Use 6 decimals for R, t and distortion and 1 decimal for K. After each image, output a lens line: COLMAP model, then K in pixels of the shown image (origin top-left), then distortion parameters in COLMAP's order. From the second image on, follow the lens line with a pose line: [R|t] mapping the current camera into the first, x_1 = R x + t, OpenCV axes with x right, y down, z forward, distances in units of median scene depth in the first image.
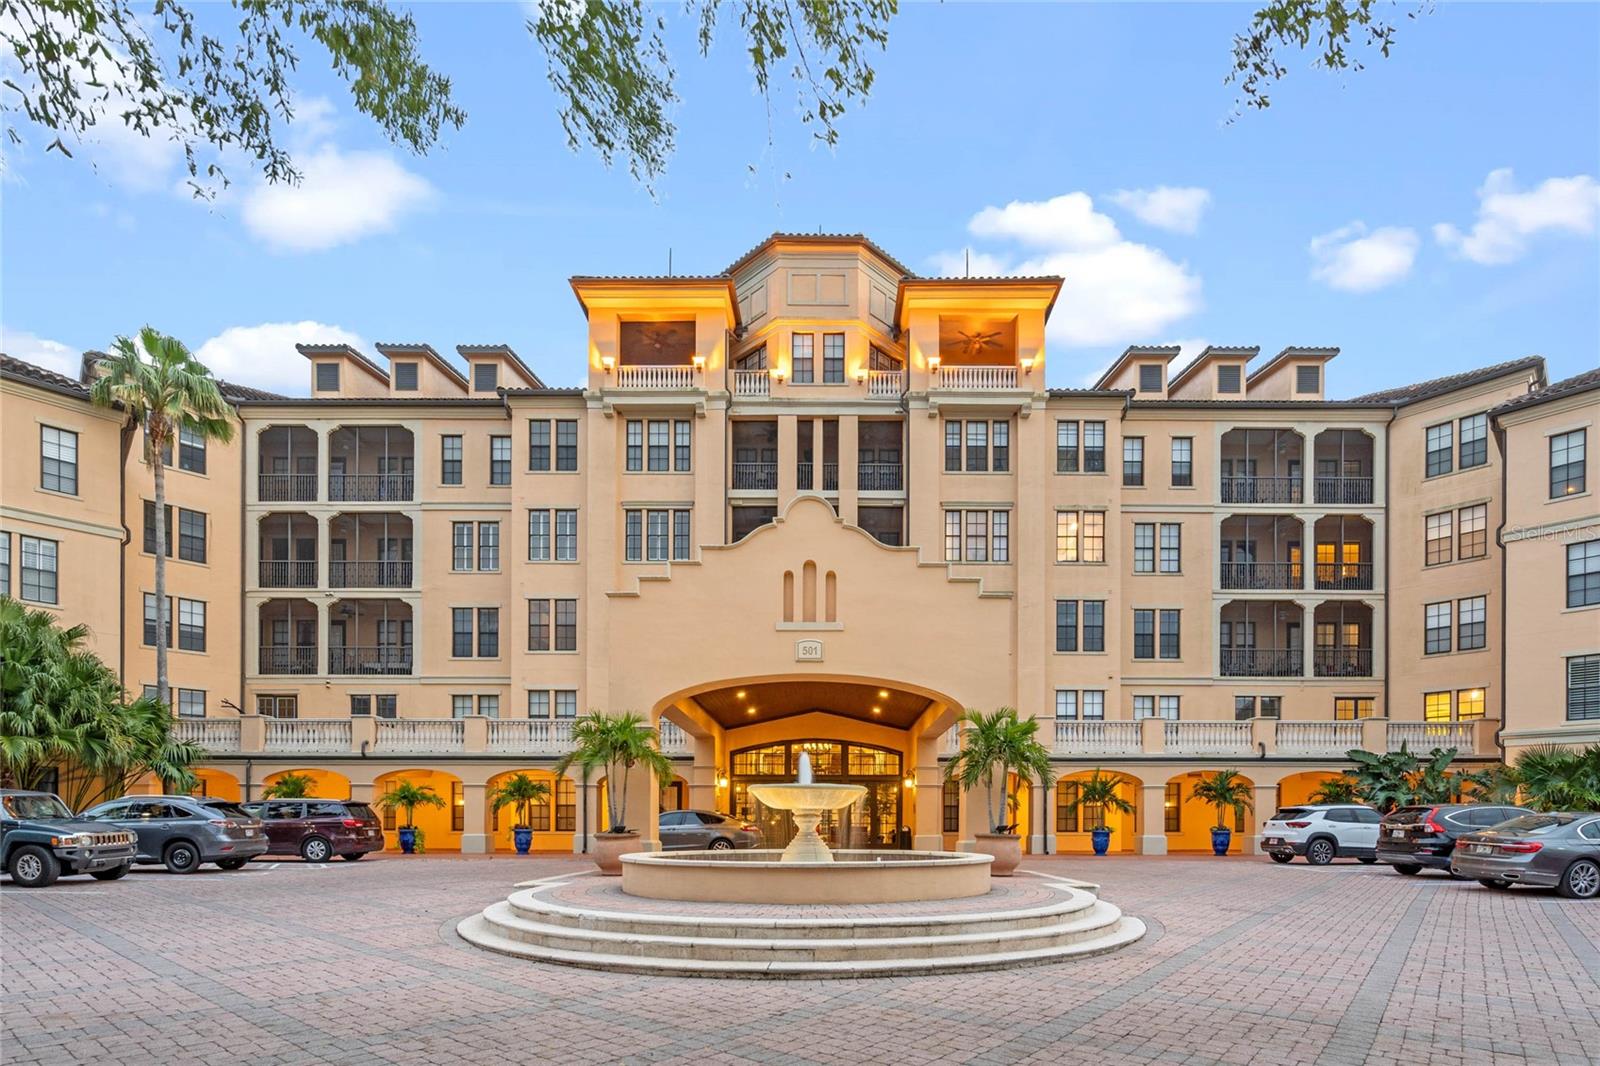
lens RADIAL K [[801.9, 0, 800.6], [0, 801.9, 832.7], [0, 0, 1]] dist [0.000094, 0.001238]
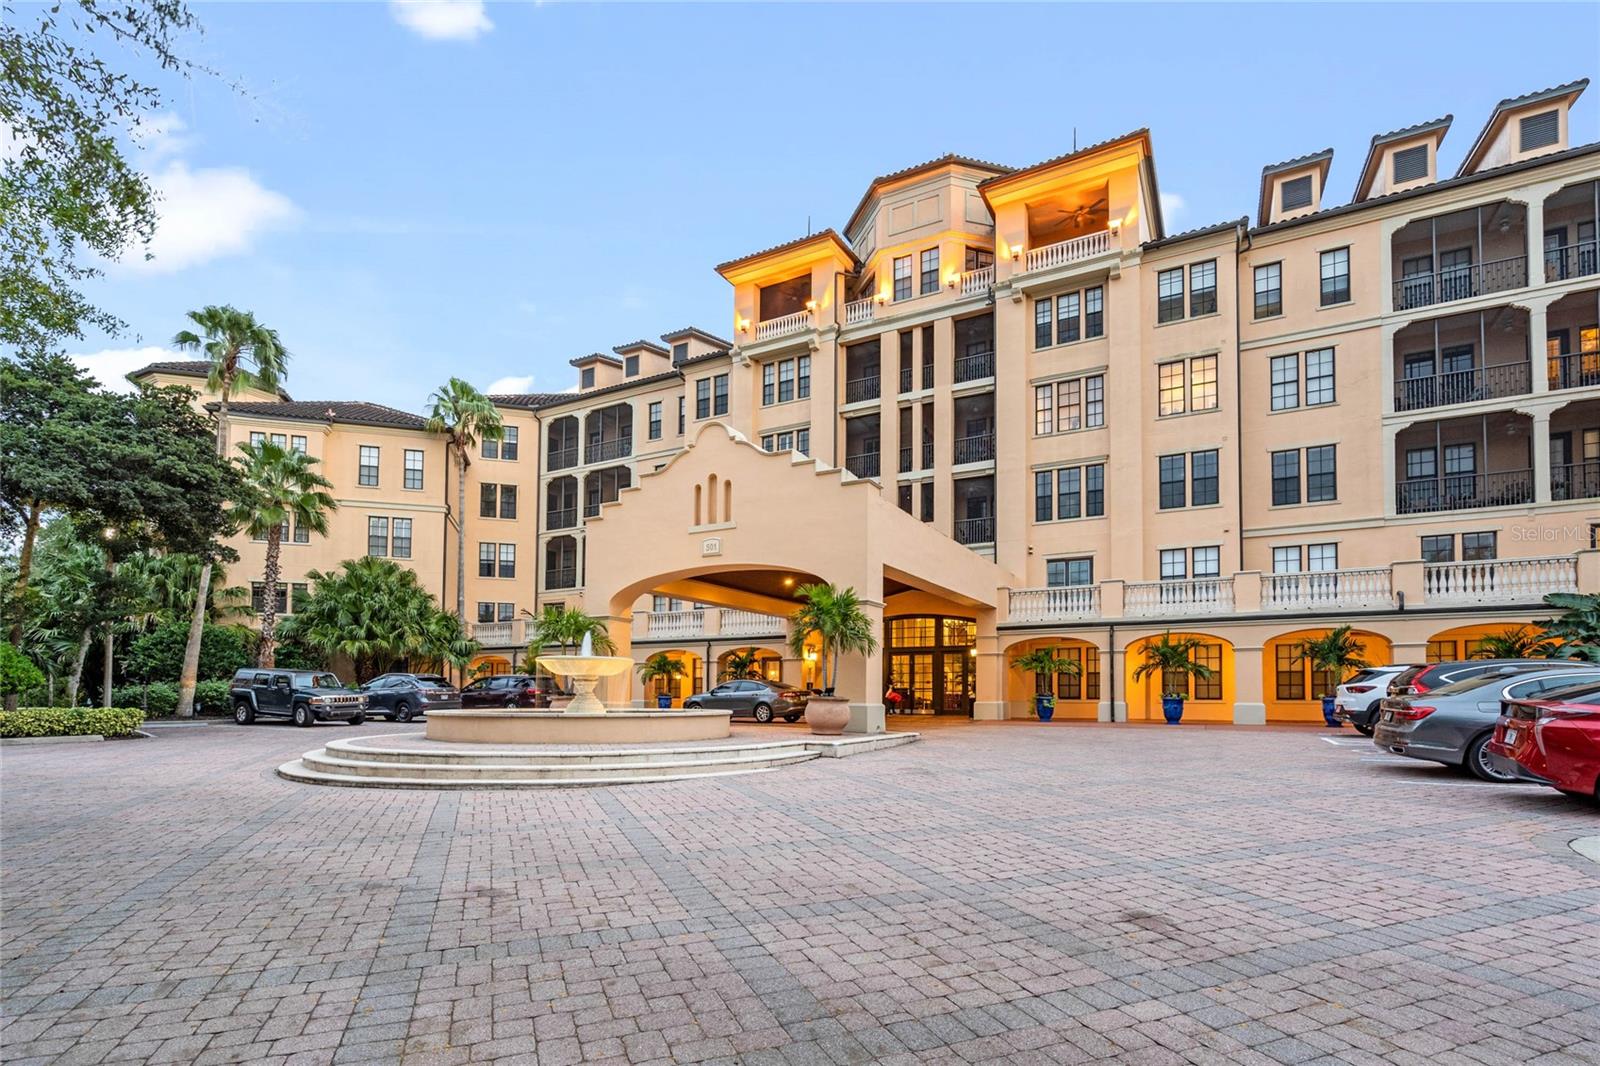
lens RADIAL K [[731.5, 0, 798.6], [0, 731.5, 675.6], [0, 0, 1]] dist [0.003031, 0.001054]
pose [[0.890143, -0.014022, -0.455466, 0.333155], [-0.003988, 0.999248, -0.038556, 0.005916], [0.455664, 0.036137, 0.889418, 0.039259]]
